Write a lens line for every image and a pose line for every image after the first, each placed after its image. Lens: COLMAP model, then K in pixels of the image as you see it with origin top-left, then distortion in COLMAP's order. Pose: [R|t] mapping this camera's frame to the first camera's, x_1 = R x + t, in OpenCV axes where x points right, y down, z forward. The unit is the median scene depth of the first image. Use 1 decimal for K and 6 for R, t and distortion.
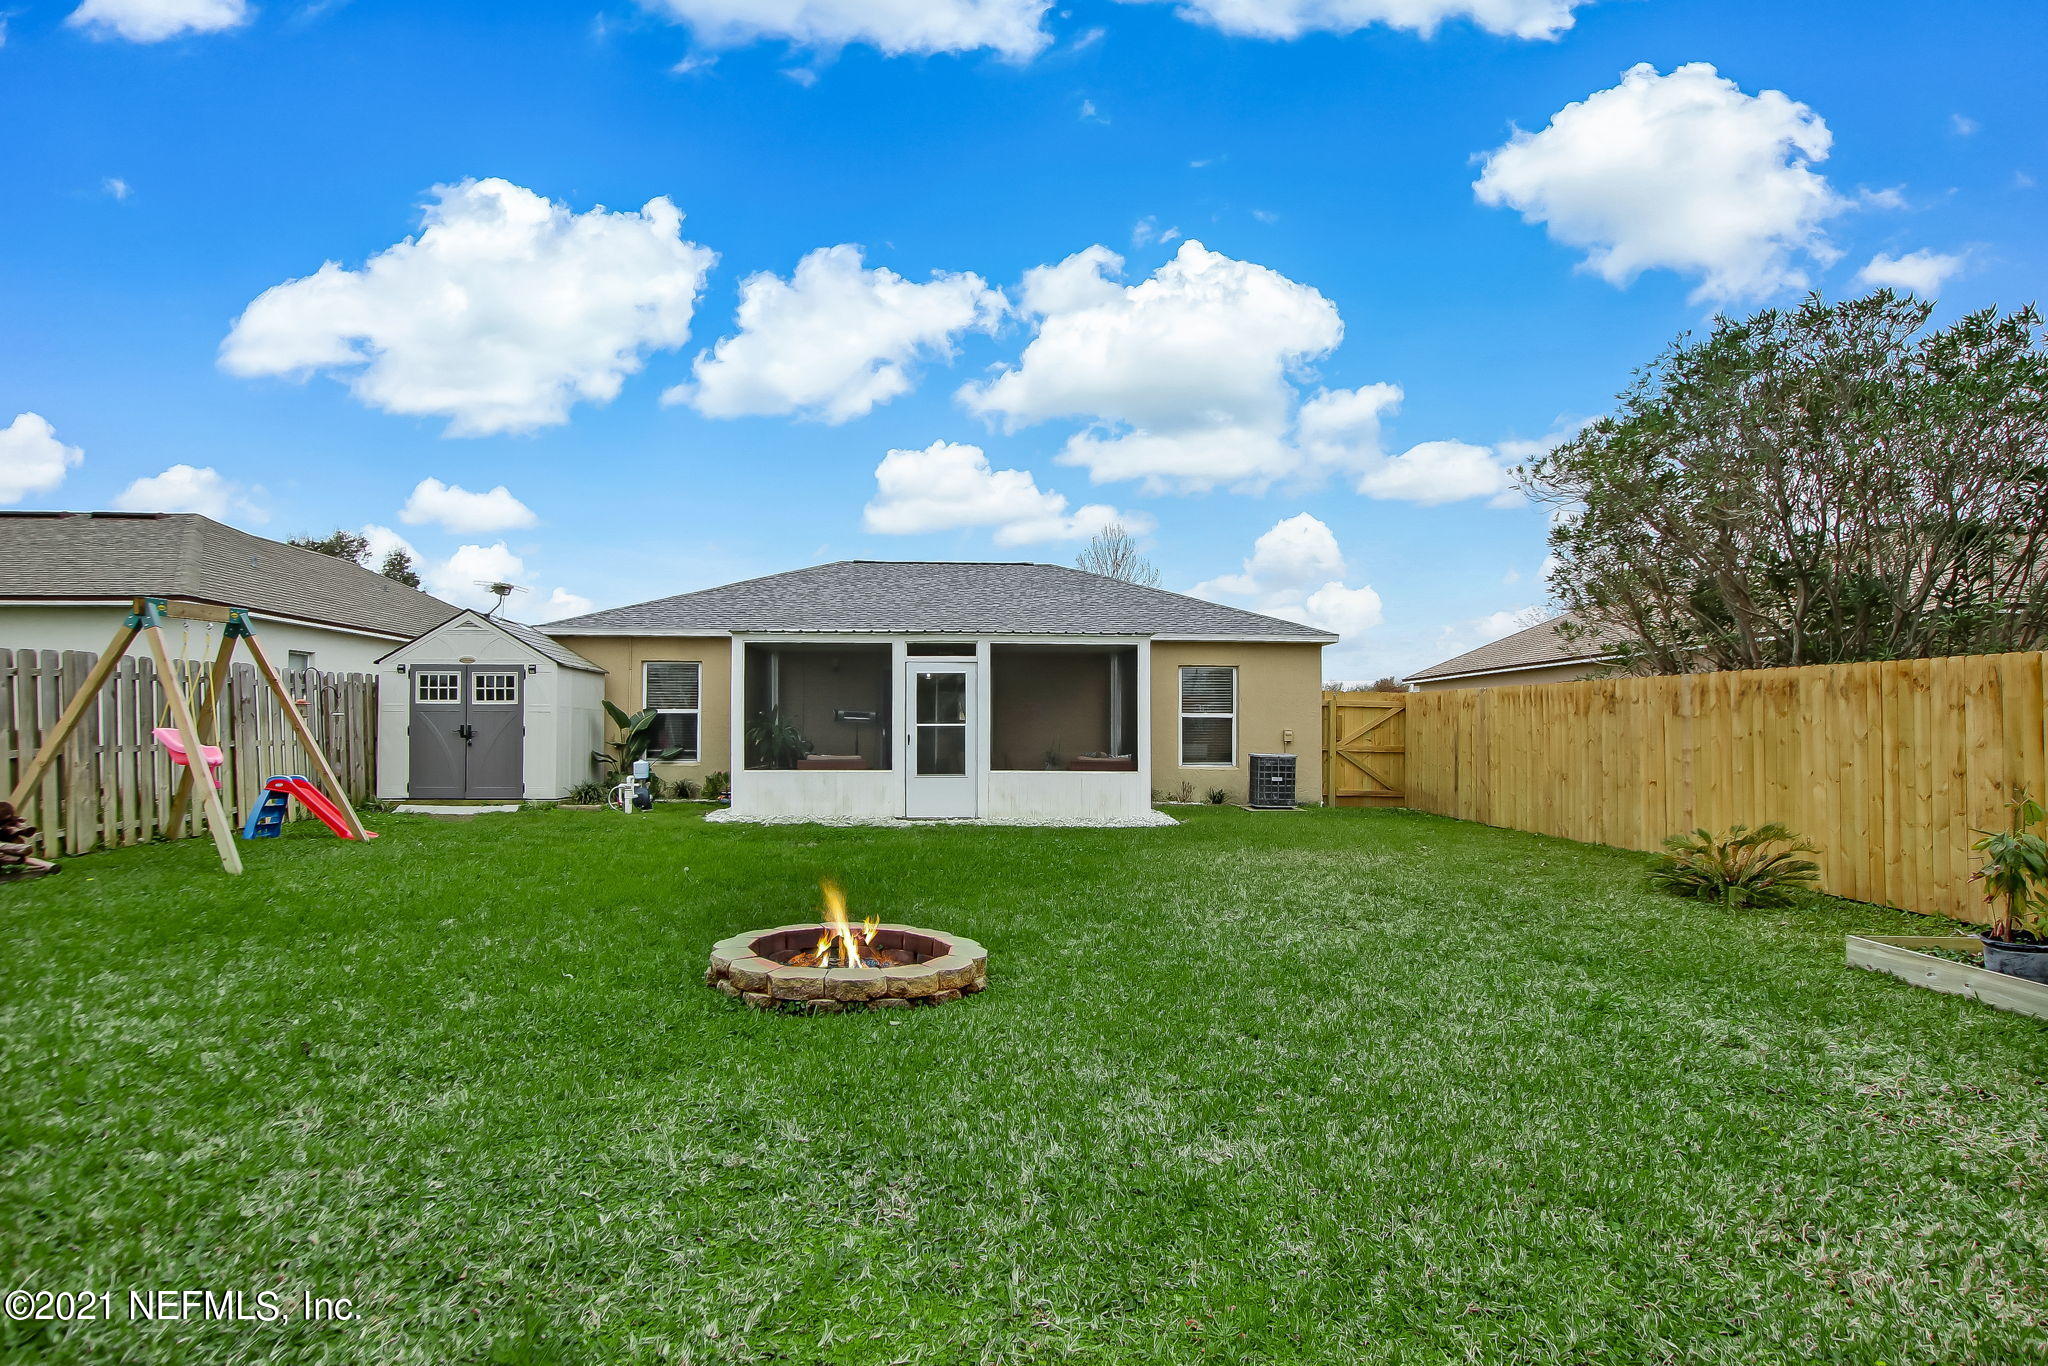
lens RADIAL K [[2034.5, 0, 979.6], [0, 2034.5, 650.7], [0, 0, 1]] dist [-0.003037, 0.000000]
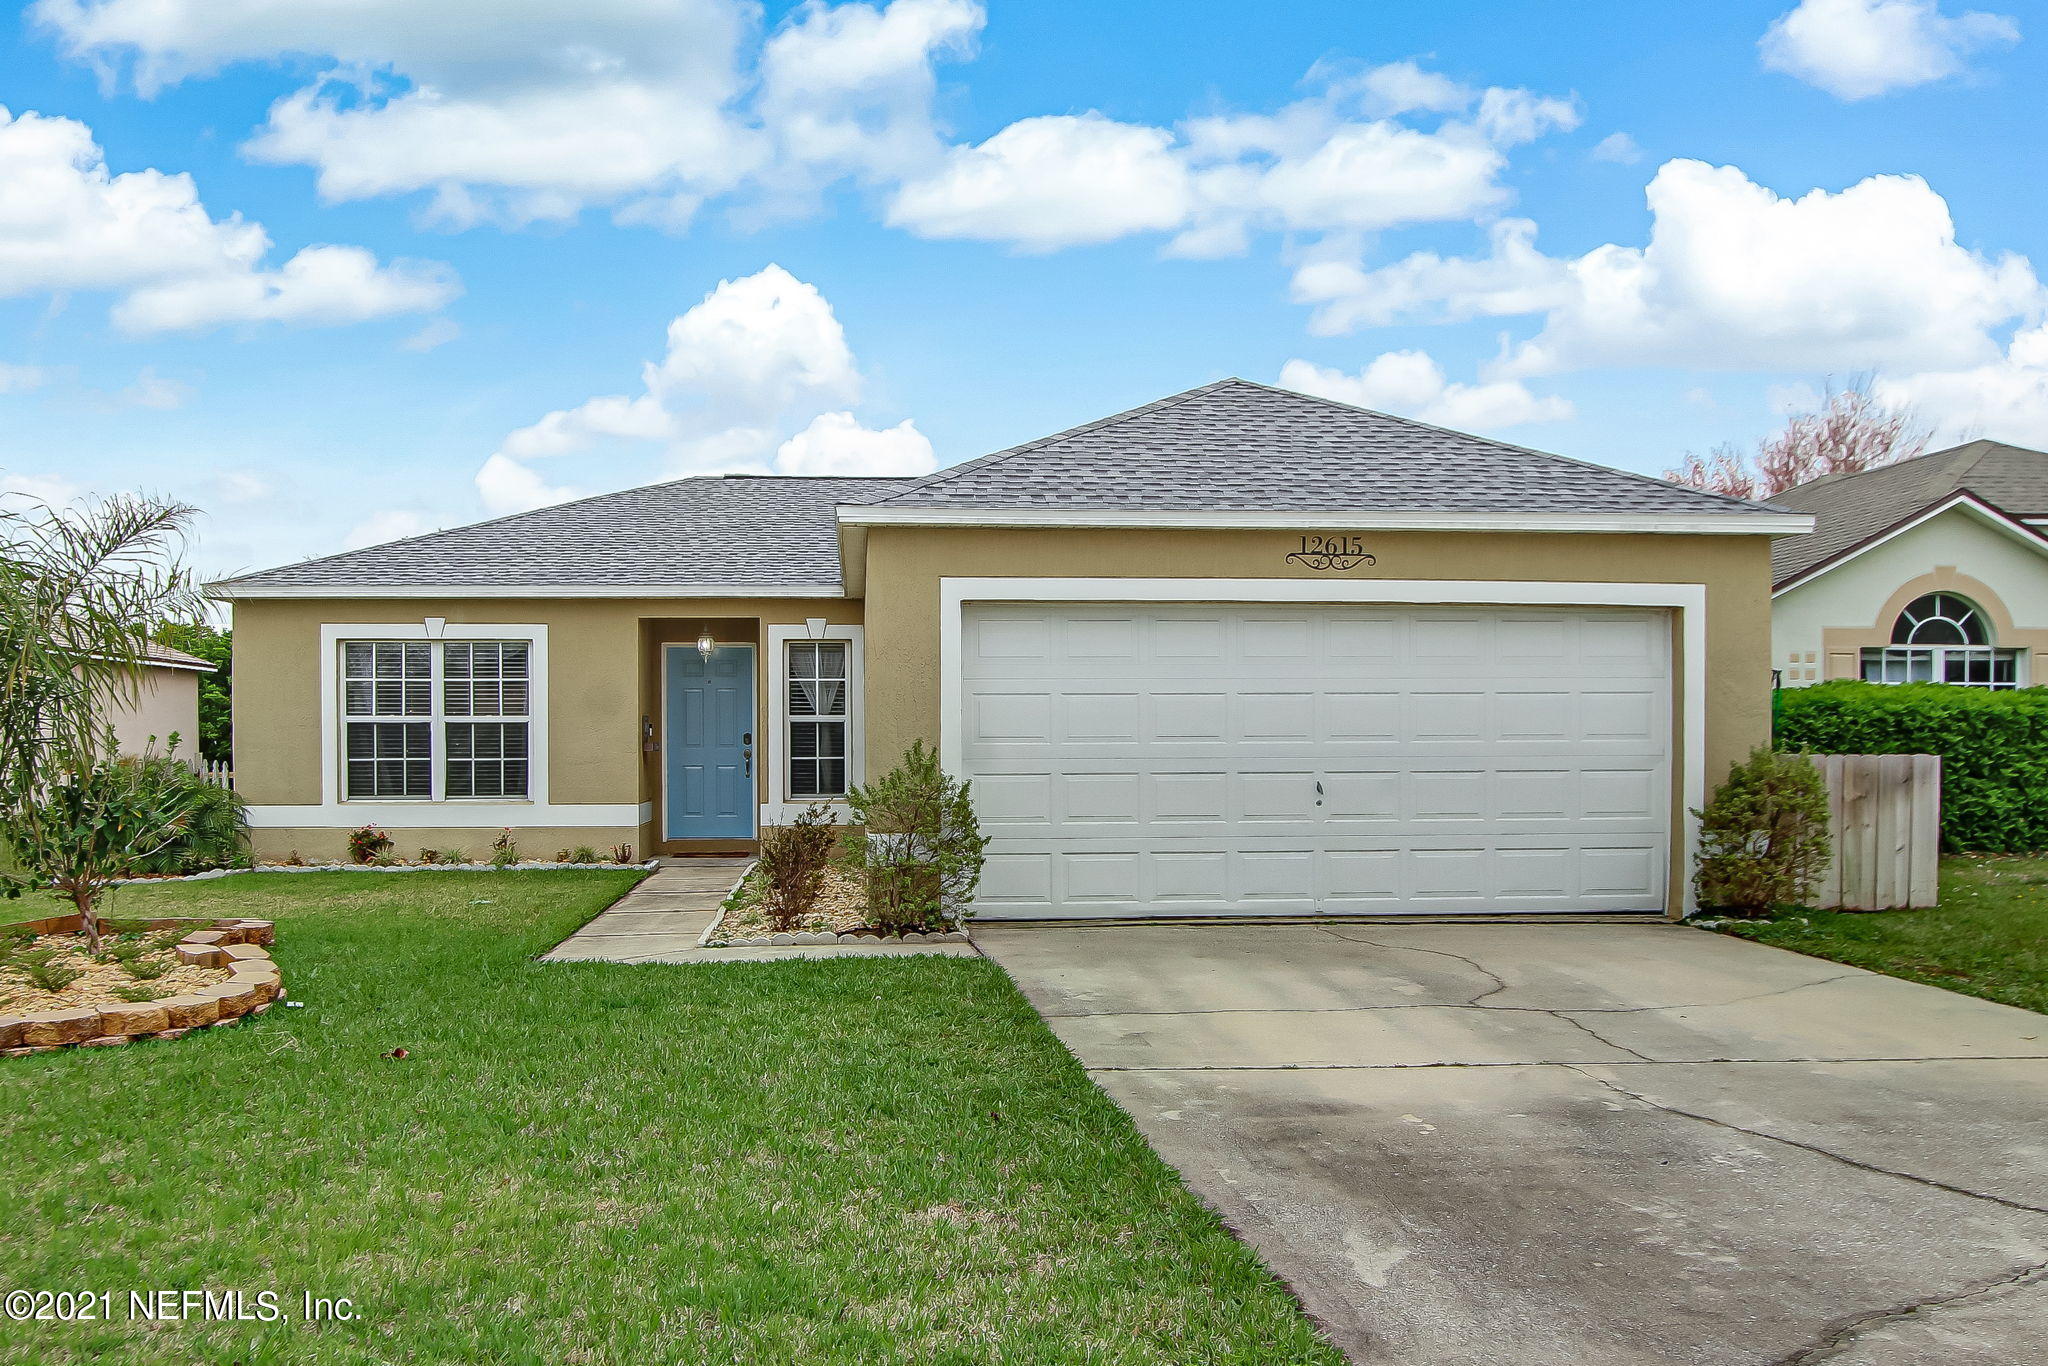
lens RADIAL K [[2034.5, 0, 965.9], [0, 2034.5, 661.2], [0, 0, 1]] dist [-0.003037, 0.000000]
pose [[0.999980, 0.006312, 0.000722, 0.204459], [-0.006312, 0.999980, -0.000185, 0.023426], [-0.000723, 0.000181, 1.000000, 0.529677]]
